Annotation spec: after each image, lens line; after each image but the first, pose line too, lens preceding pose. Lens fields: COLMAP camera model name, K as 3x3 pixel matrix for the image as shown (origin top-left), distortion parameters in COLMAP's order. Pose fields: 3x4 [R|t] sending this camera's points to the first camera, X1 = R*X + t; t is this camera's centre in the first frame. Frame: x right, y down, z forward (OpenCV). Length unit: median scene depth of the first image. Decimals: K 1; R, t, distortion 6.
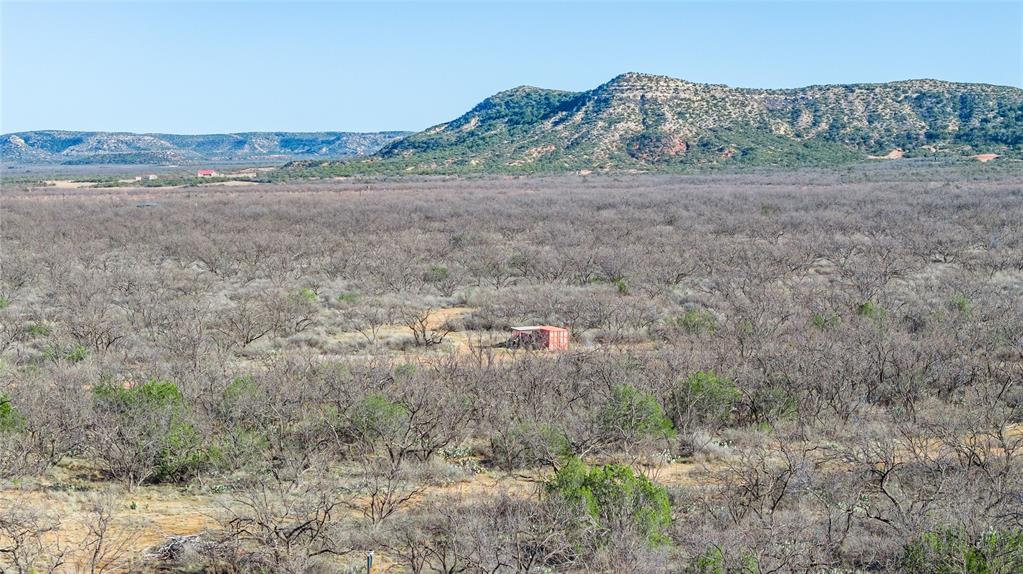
lens RADIAL K [[2068.3, 0, 505.2], [0, 2068.3, 283.6], [0, 0, 1]] dist [-0.082312, 0.000000]
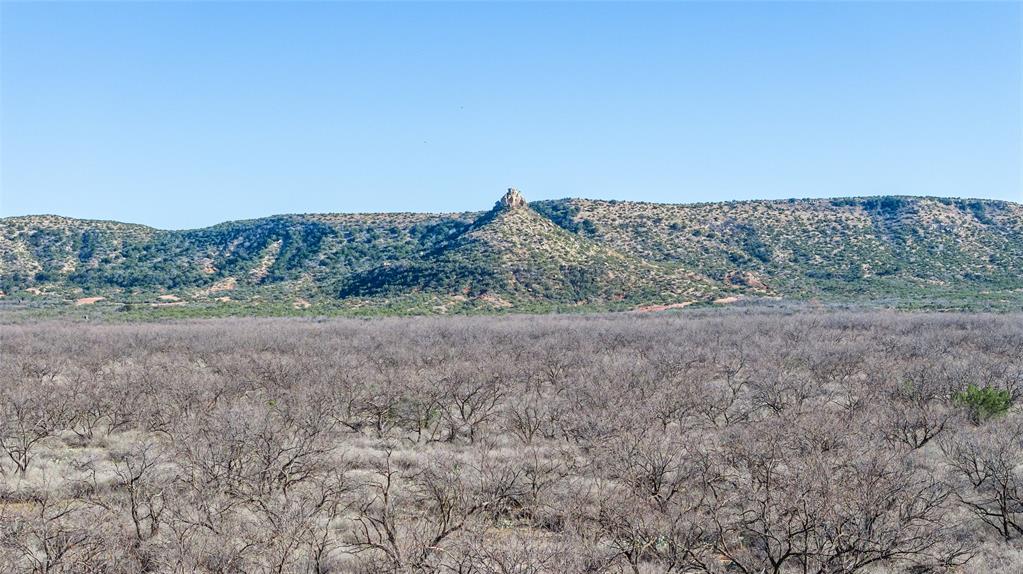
lens RADIAL K [[2068.3, 0, 507.2], [0, 2068.3, 286.7], [0, 0, 1]] dist [-0.082312, 0.000000]
pose [[0.936647, 0.006248, 0.350219, 0.082172], [0.019179, 0.997426, -0.069087, -0.002805], [-0.349749, 0.071427, 0.934117, 0.102664]]
